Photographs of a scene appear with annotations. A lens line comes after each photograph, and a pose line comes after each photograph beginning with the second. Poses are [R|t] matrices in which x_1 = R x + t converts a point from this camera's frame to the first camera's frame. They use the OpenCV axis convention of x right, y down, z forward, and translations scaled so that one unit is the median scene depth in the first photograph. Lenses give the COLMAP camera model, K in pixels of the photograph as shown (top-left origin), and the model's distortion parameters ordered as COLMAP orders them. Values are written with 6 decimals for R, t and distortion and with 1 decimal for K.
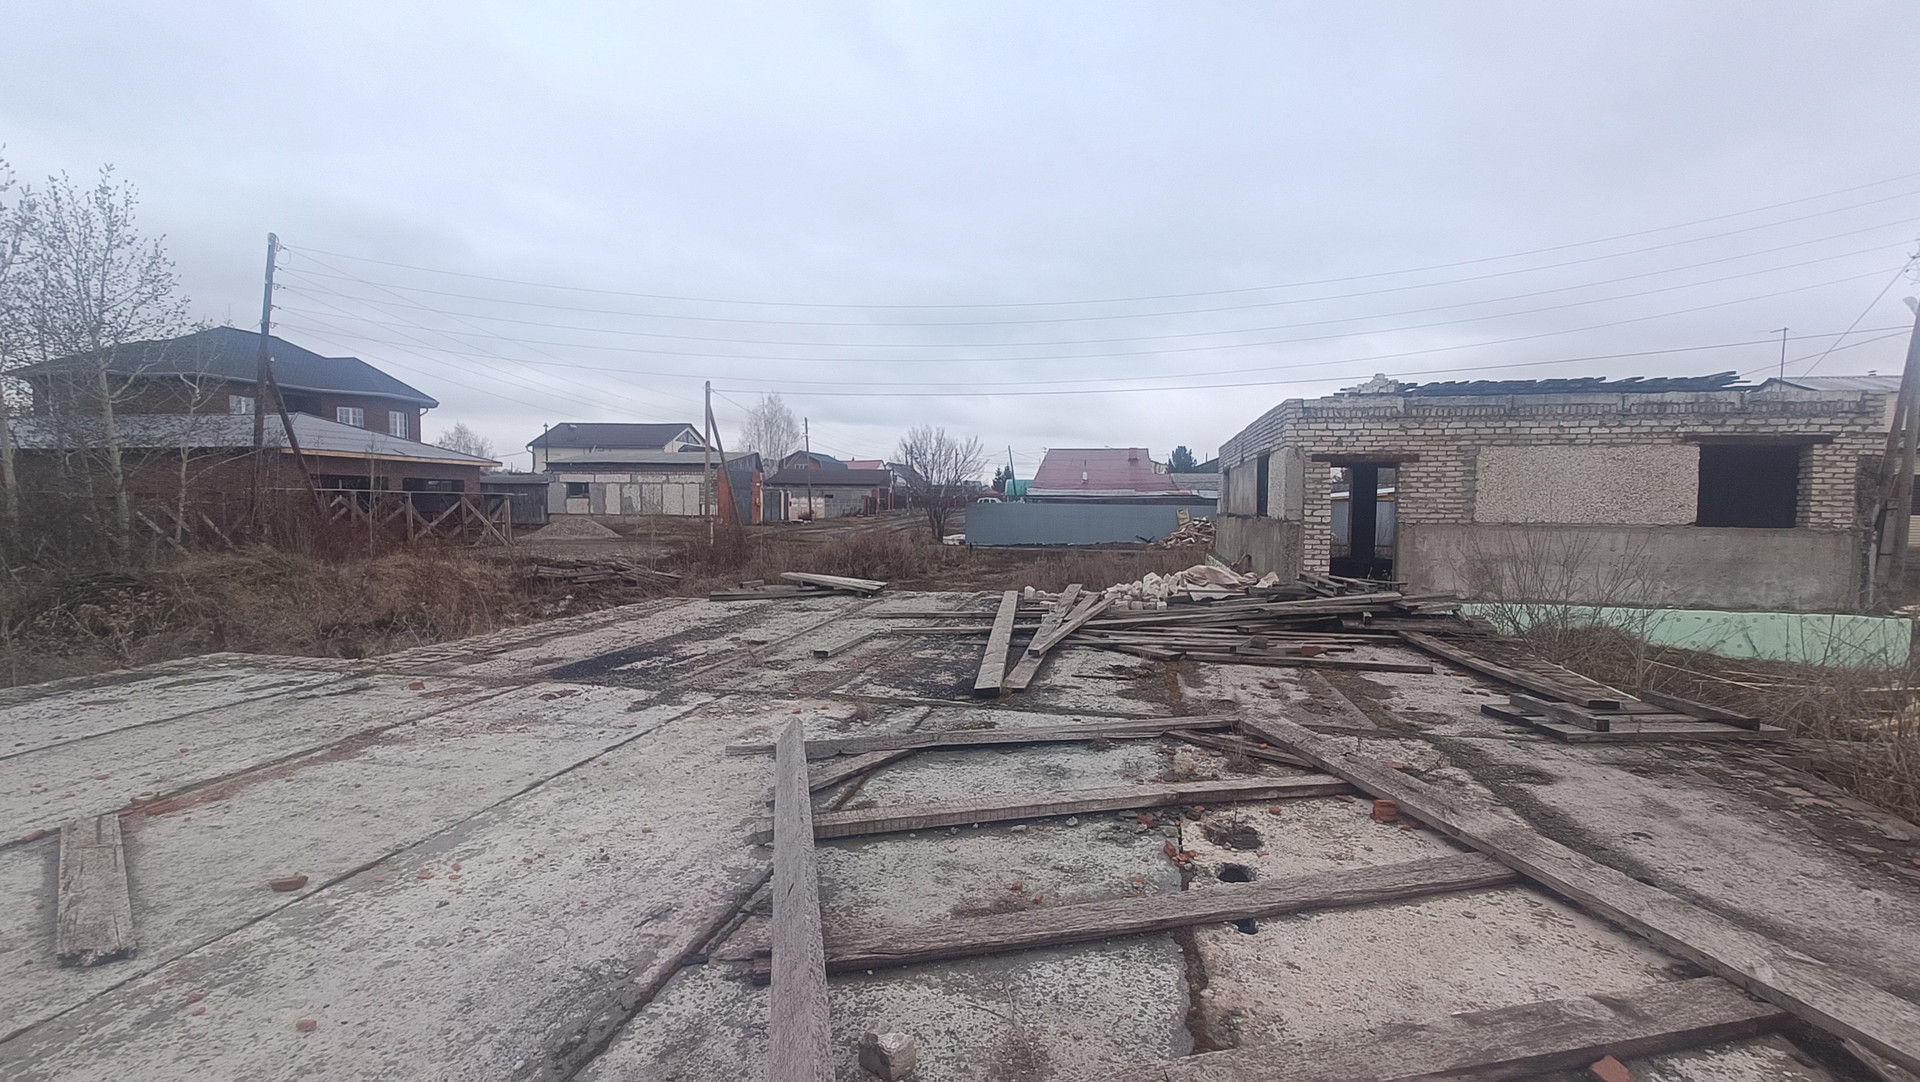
lens RADIAL K [[854.3, 0, 950.3], [0, 854.3, 547.0], [0, 0, 1]] dist [0.009379, -0.001665]
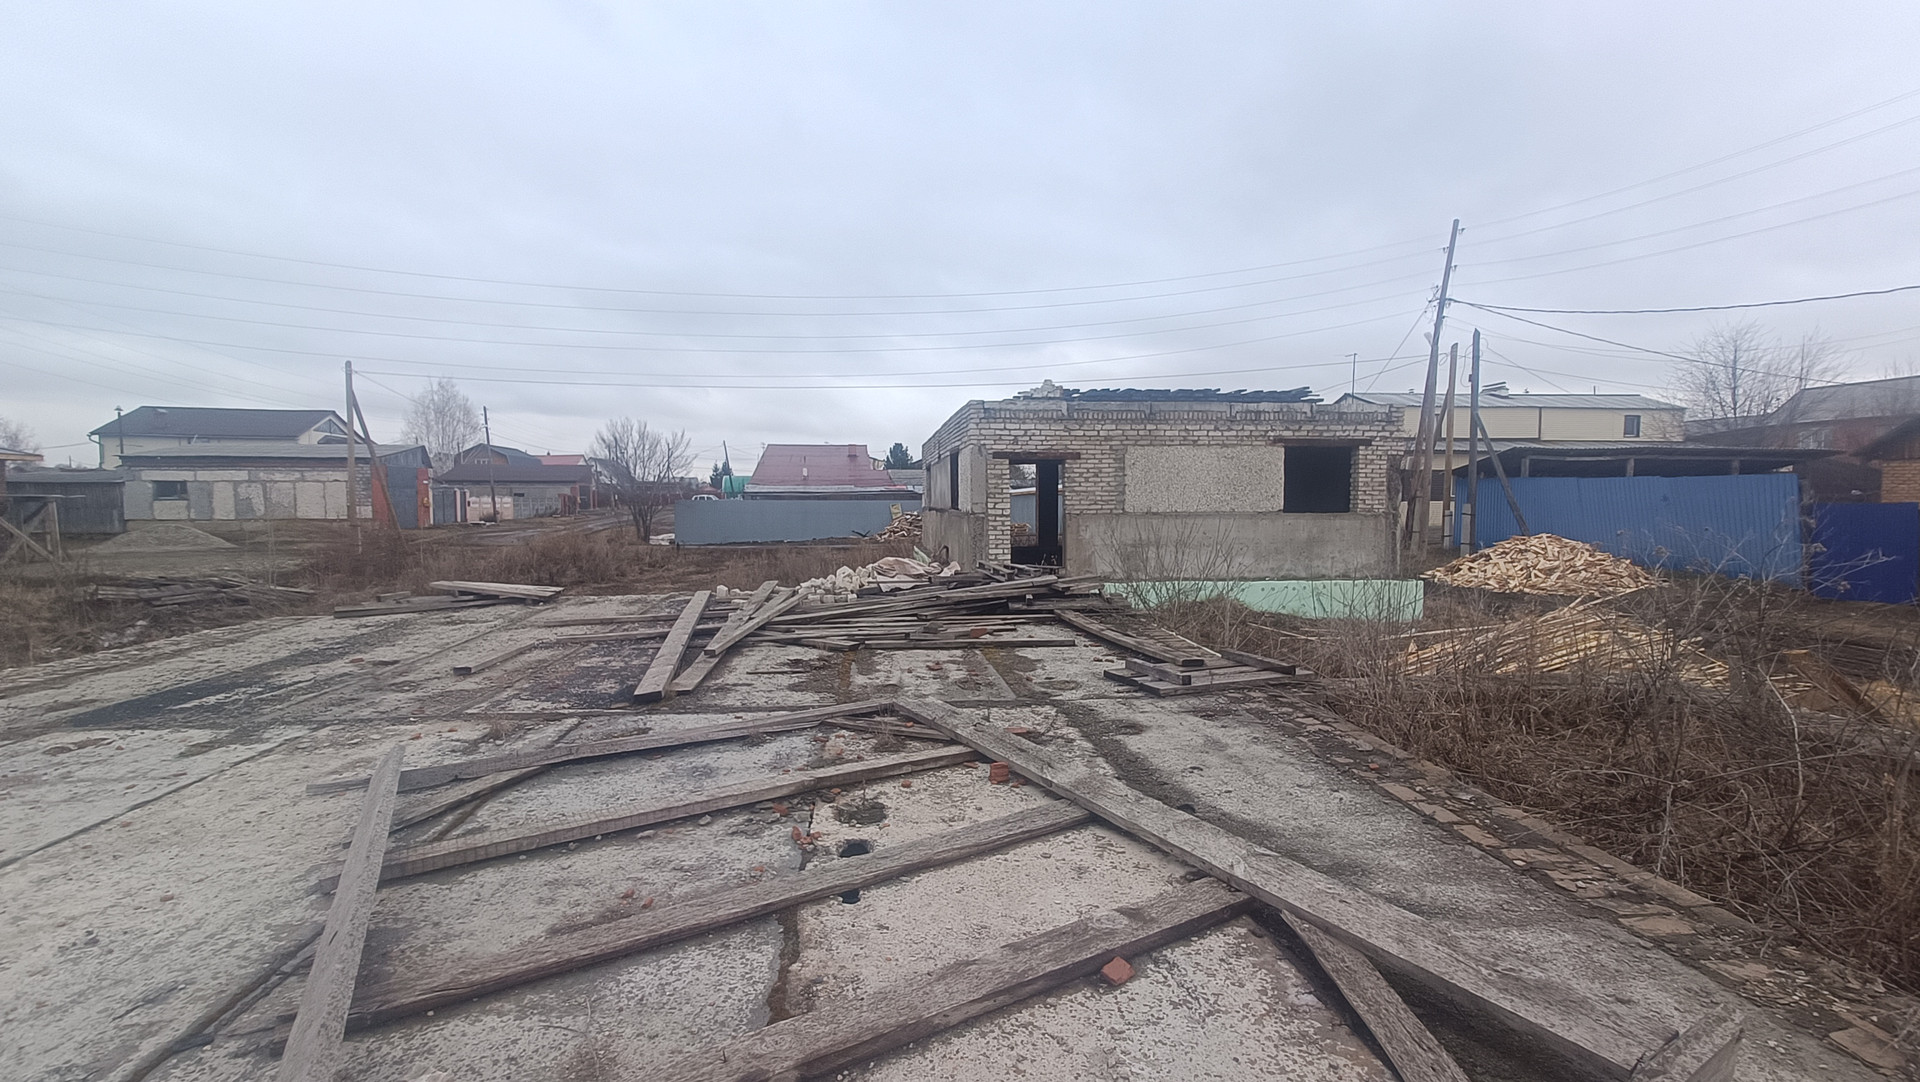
lens RADIAL K [[854.3, 0, 951.7], [0, 854.3, 538.6], [0, 0, 1]] dist [0.009379, -0.001665]
pose [[0.948761, -0.026125, 0.314913, 0.053493], [0.027839, 0.999612, -0.000945, 0.002062], [-0.314766, 0.009663, 0.949120, -0.016758]]
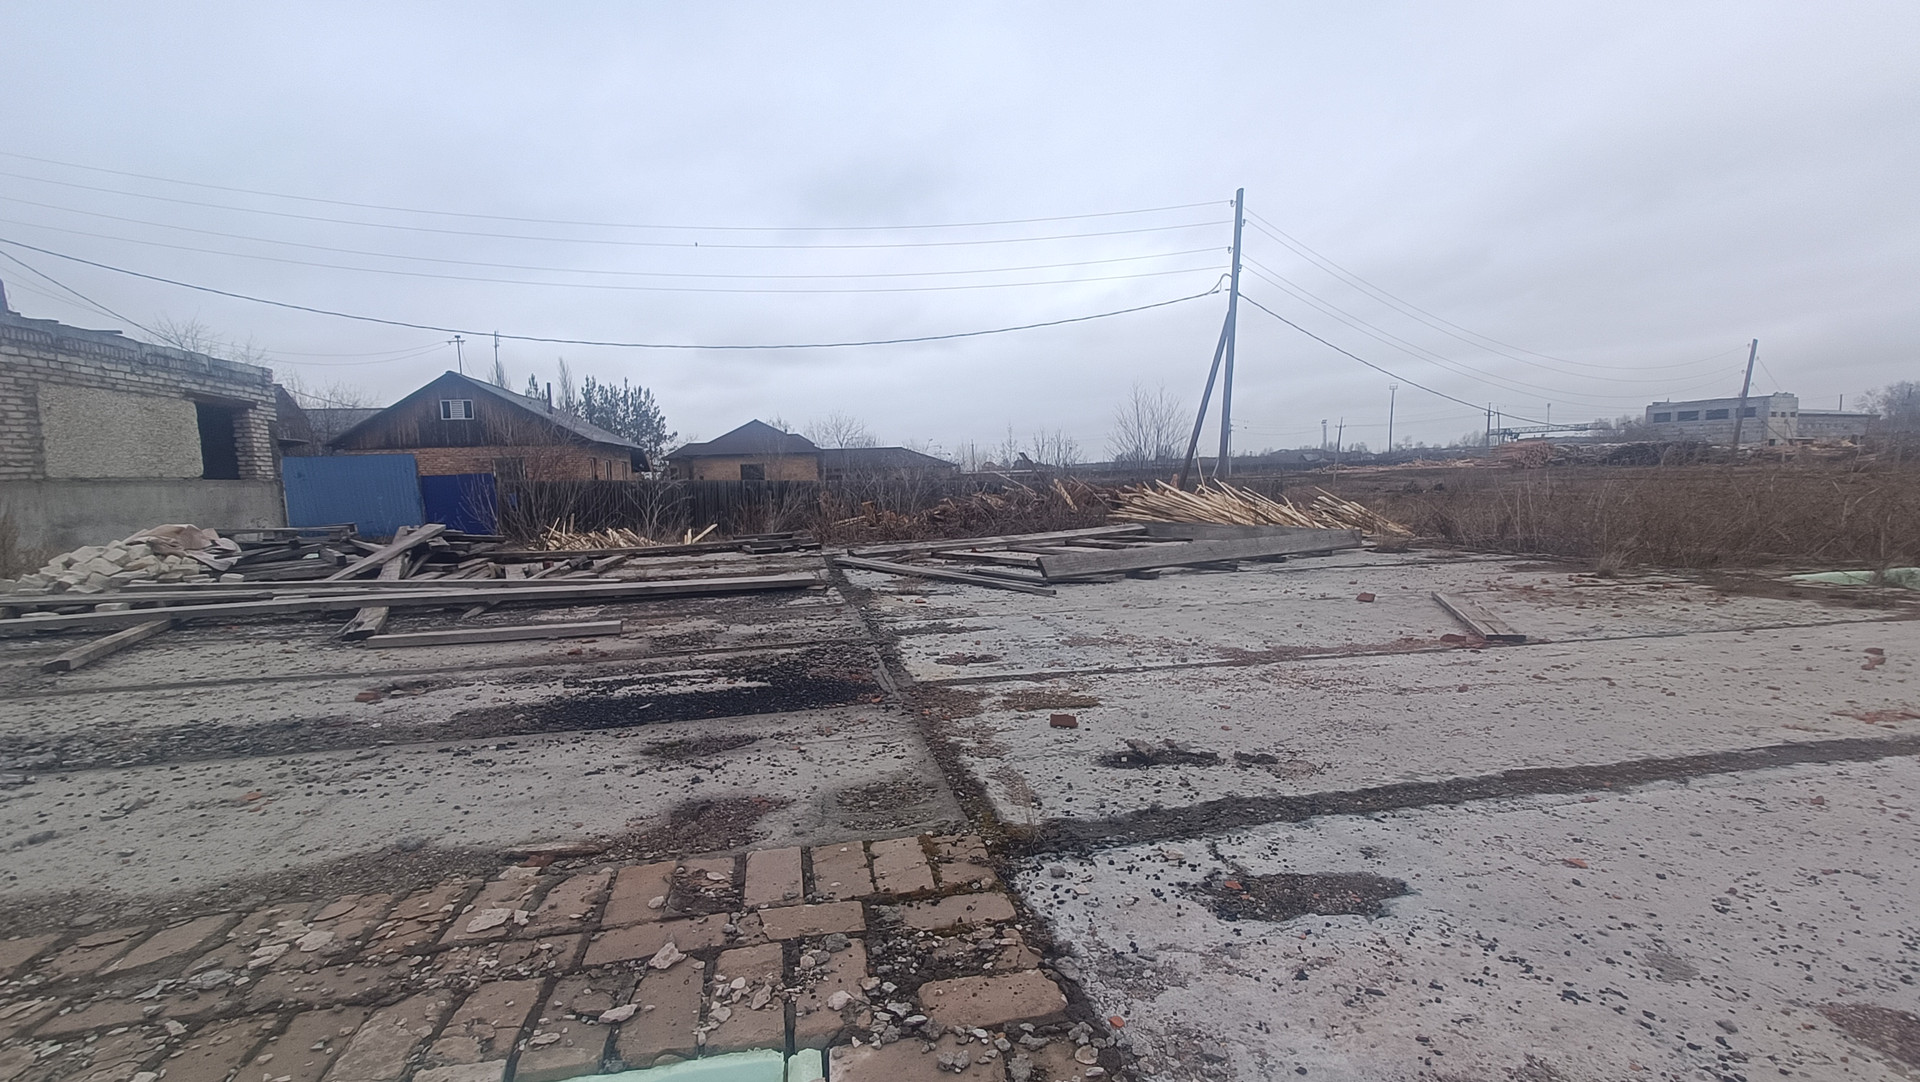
lens RADIAL K [[854.3, 0, 949.7], [0, 854.3, 542.5], [0, 0, 1]] dist [0.009379, -0.001665]
pose [[-0.408358, -0.071400, 0.910025, -0.791596], [0.075109, 0.990927, 0.111451, 0.007878], [-0.909726, 0.113863, -0.399291, 0.978402]]
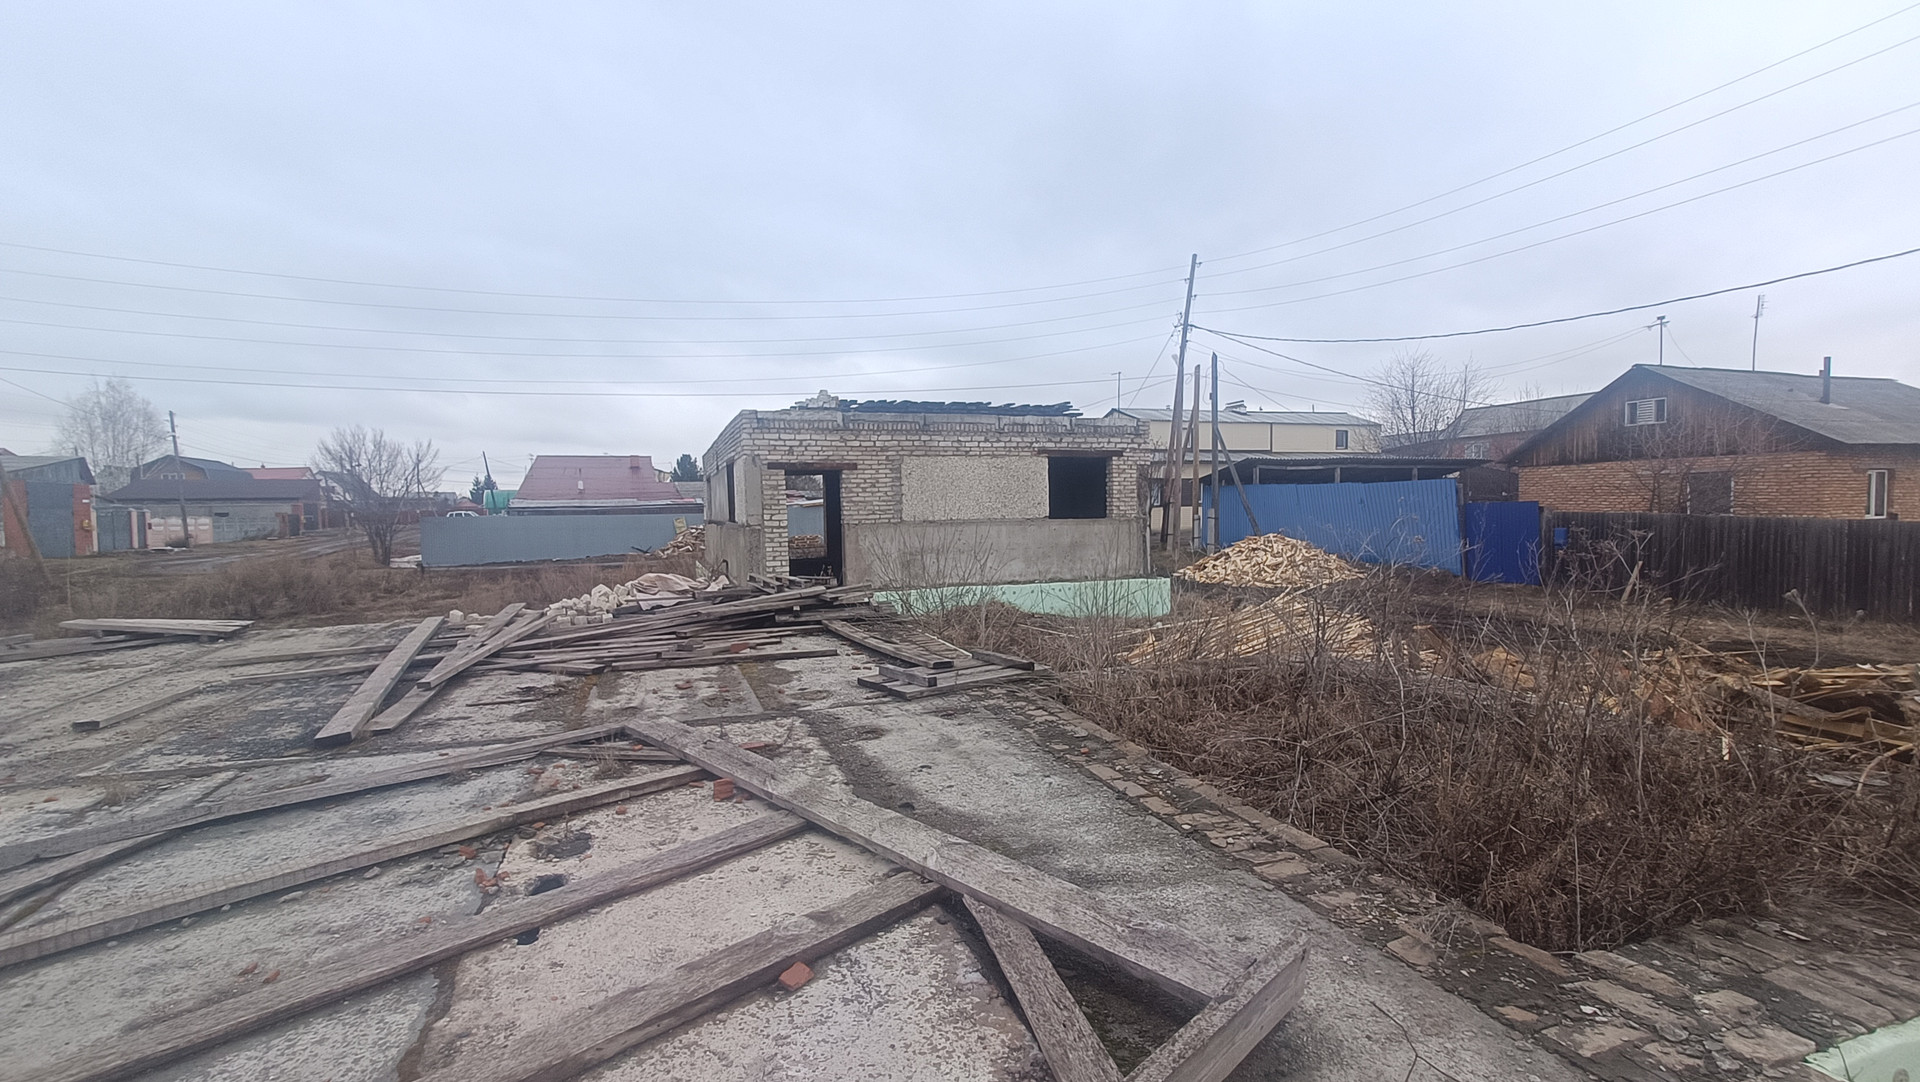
lens RADIAL K [[854.3, 0, 952.1], [0, 854.3, 536.6], [0, 0, 1]] dist [0.009379, -0.001665]
pose [[0.849734, -0.042369, 0.525506, 0.097971], [0.053750, 0.998534, -0.006407, 0.005380], [-0.524464, 0.033690, 0.850766, -0.041721]]
